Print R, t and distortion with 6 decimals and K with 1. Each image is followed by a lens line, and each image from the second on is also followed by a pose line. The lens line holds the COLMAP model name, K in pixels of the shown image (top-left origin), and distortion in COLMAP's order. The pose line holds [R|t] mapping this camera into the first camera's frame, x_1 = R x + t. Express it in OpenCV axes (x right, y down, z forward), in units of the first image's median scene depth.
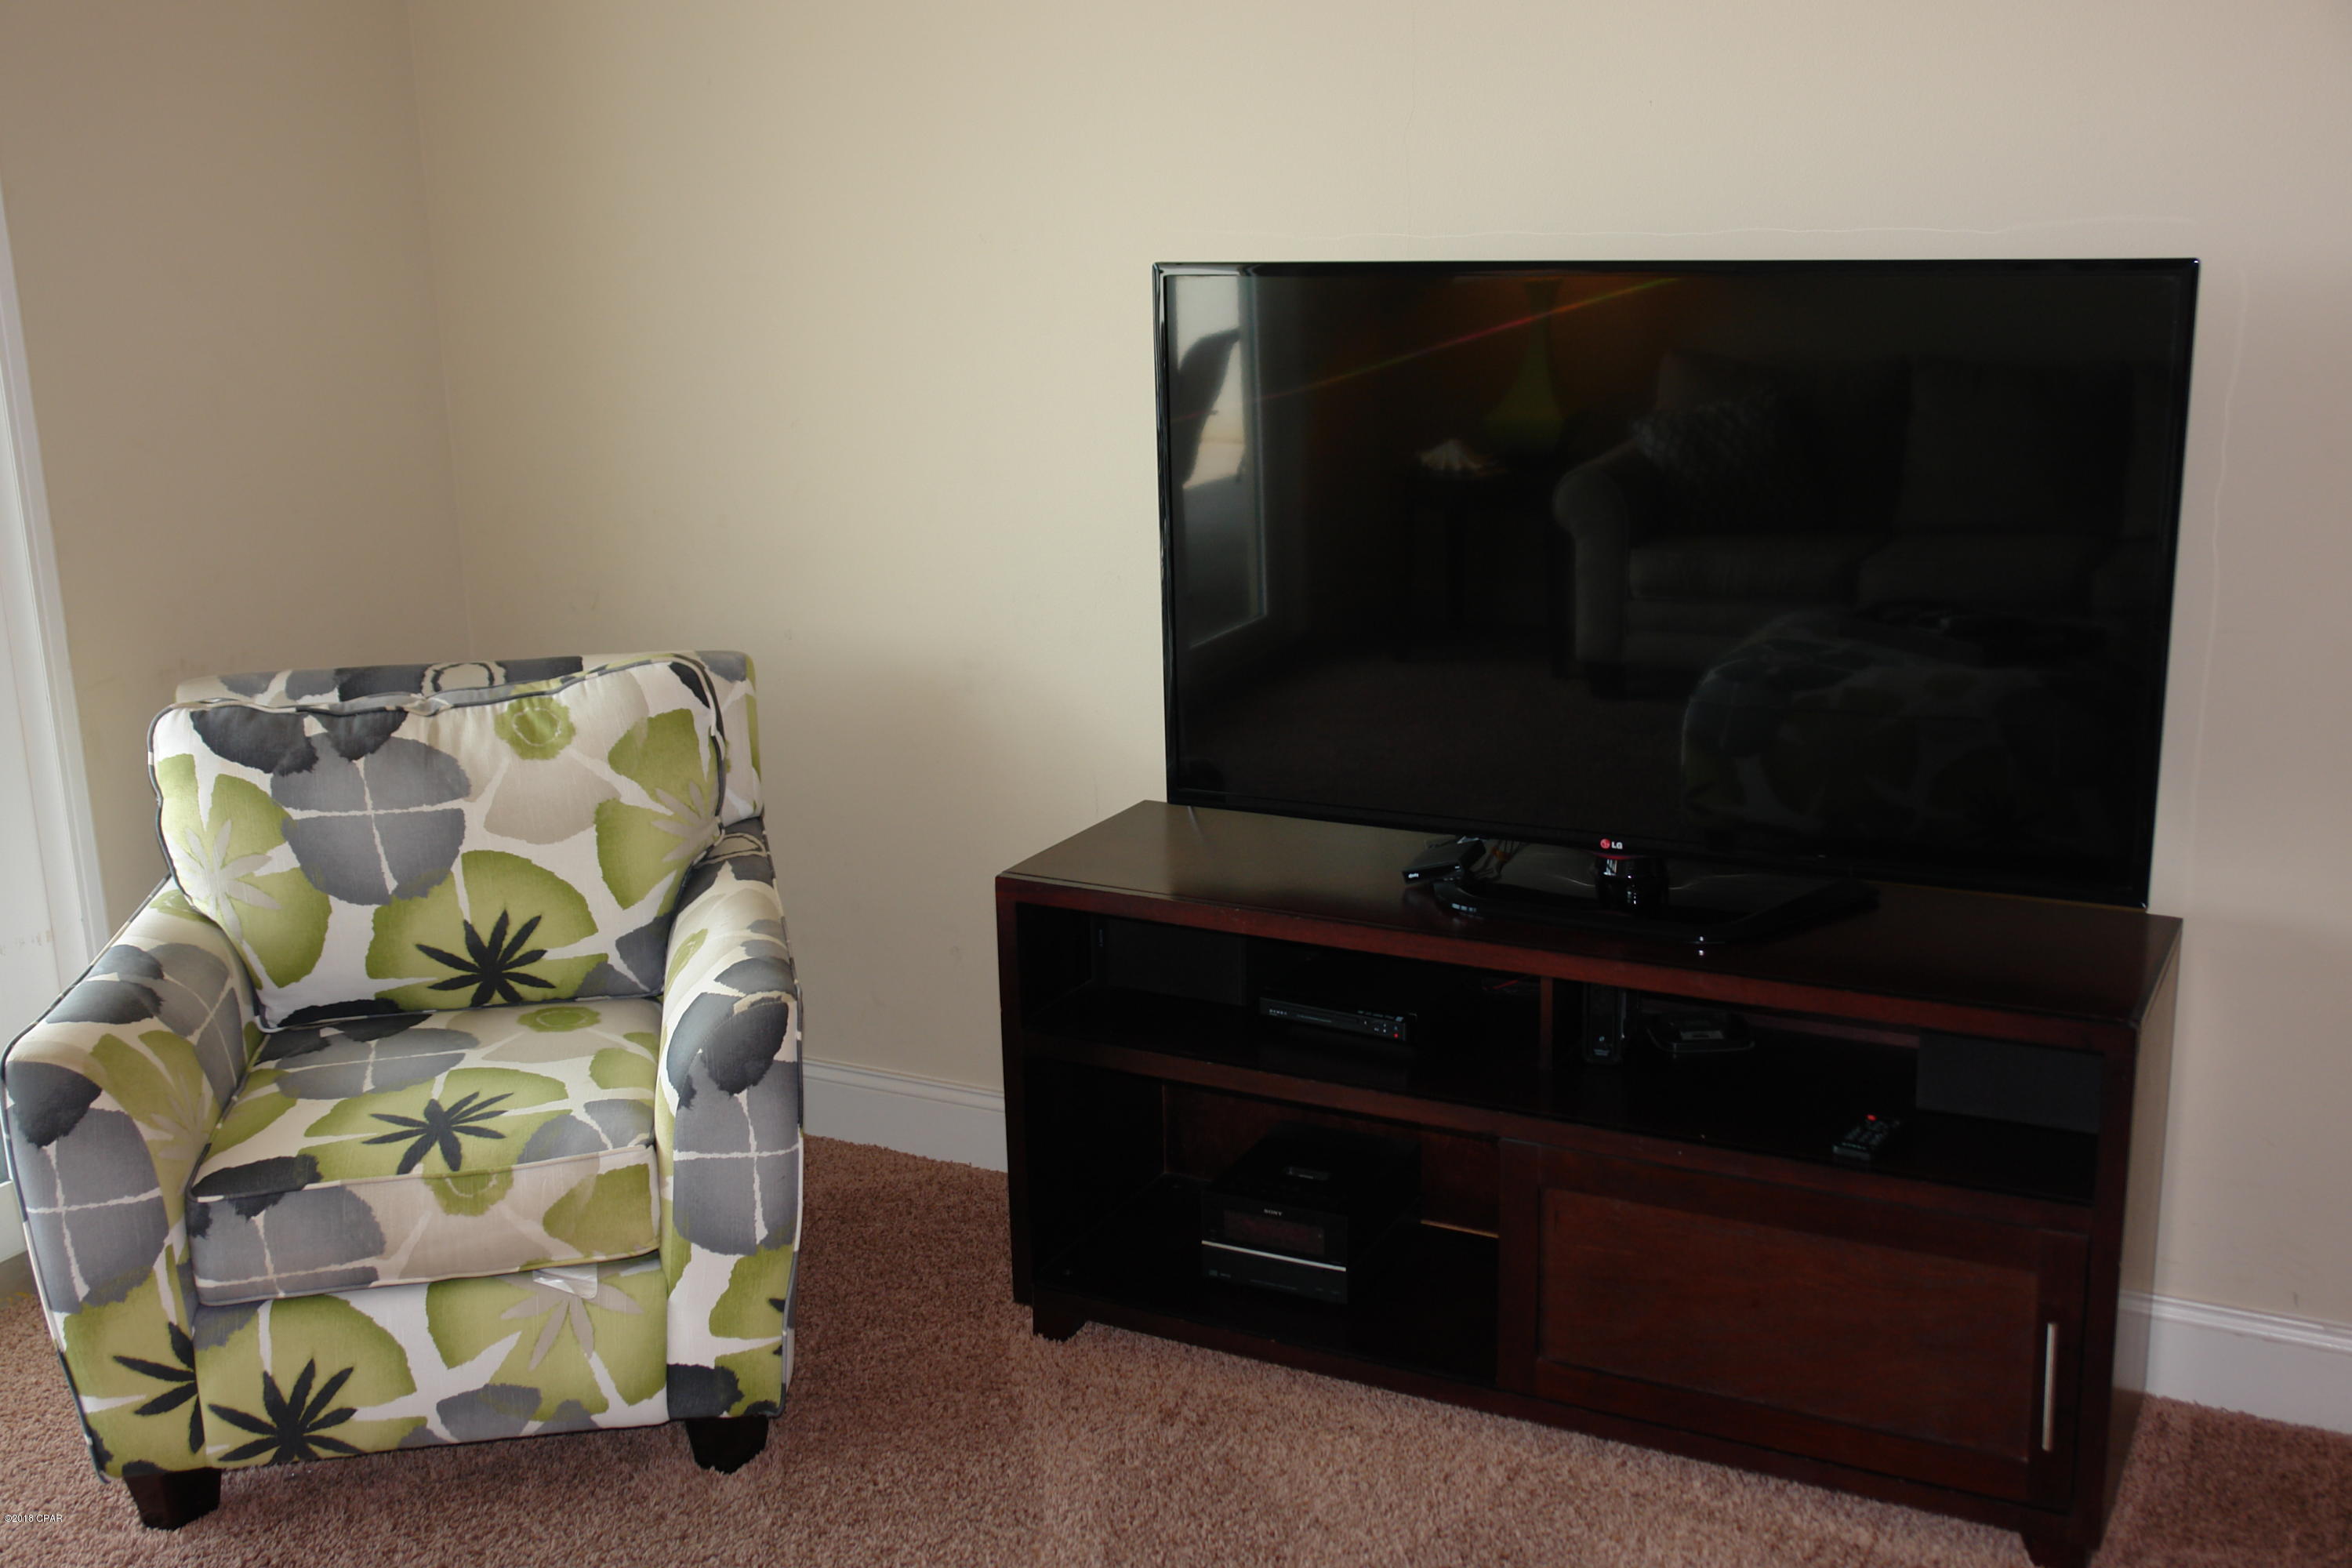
lens RADIAL K [[2565.5, 0, 1175.2], [0, 2565.5, 785.9], [0, 0, 1]] dist [0.060322, 0.000000]
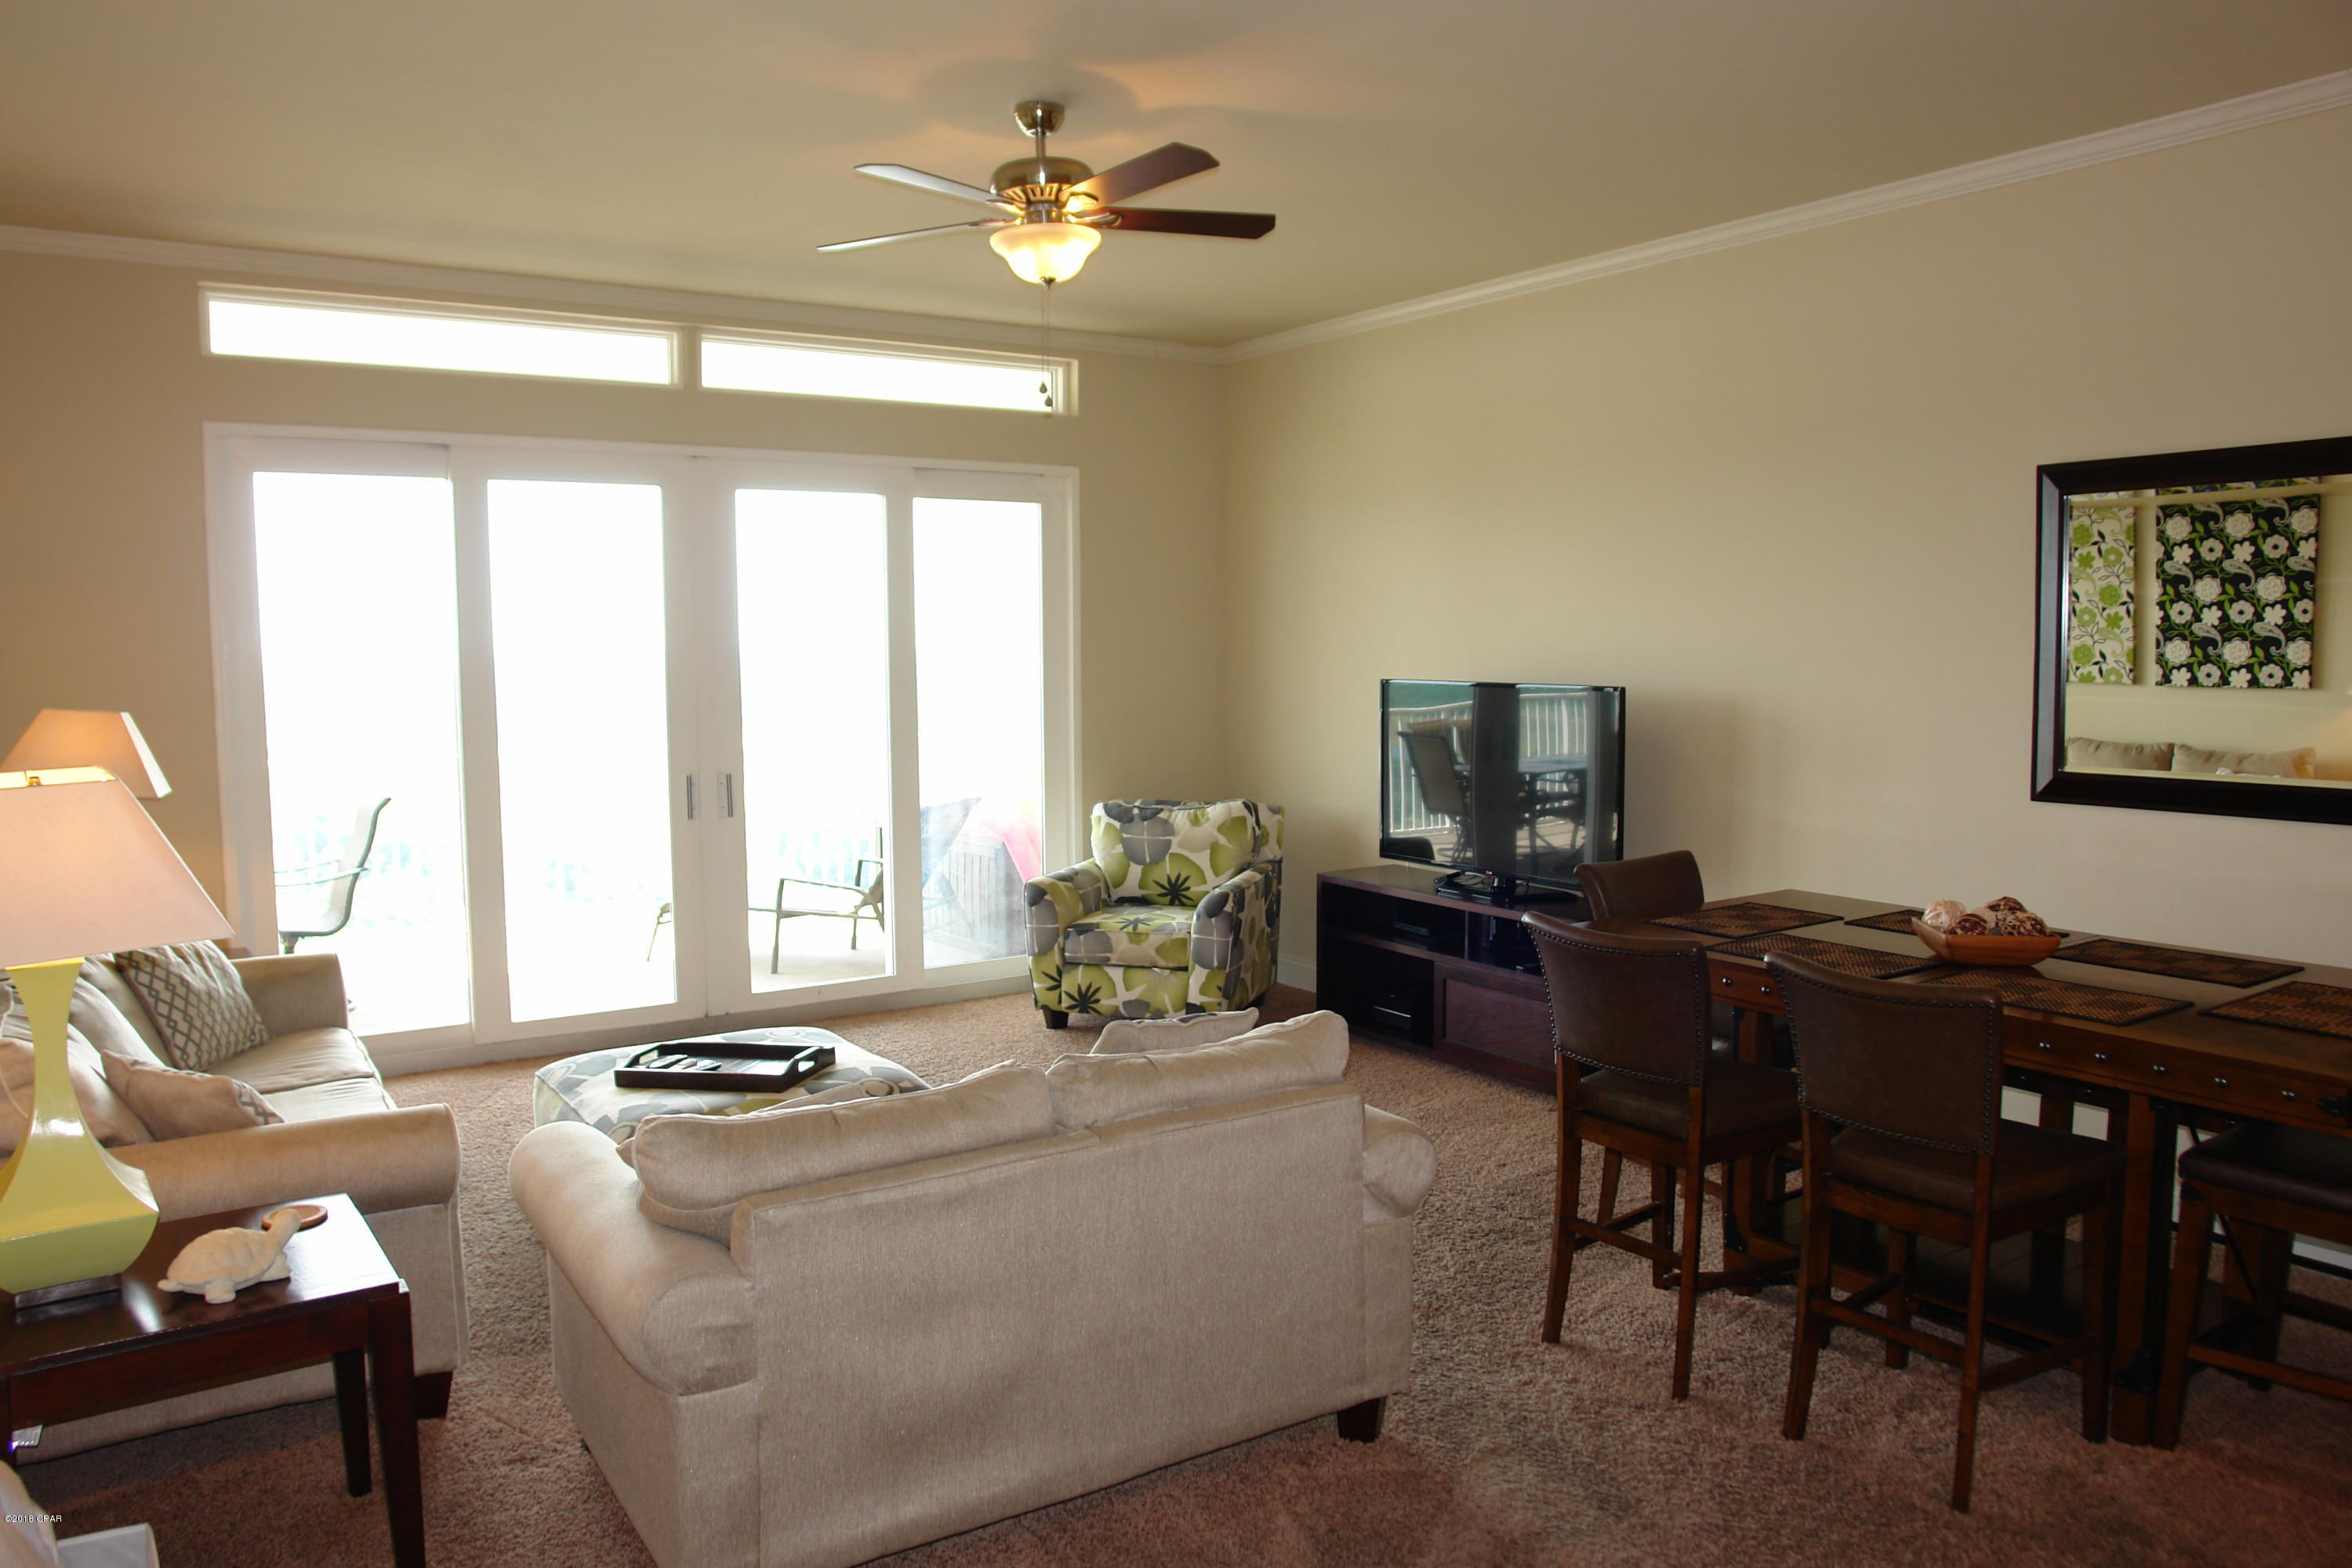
lens RADIAL K [[1670.2, 0, 1176.2], [0, 1670.2, 784.4], [0, 0, 1]] dist [-0.000191, 0.000001]
pose [[0.879416, 0.064611, -0.471650, 0.746500], [-0.139476, 0.982240, -0.125503, 0.214326], [0.455164, 0.176153, 0.872809, -0.869431]]
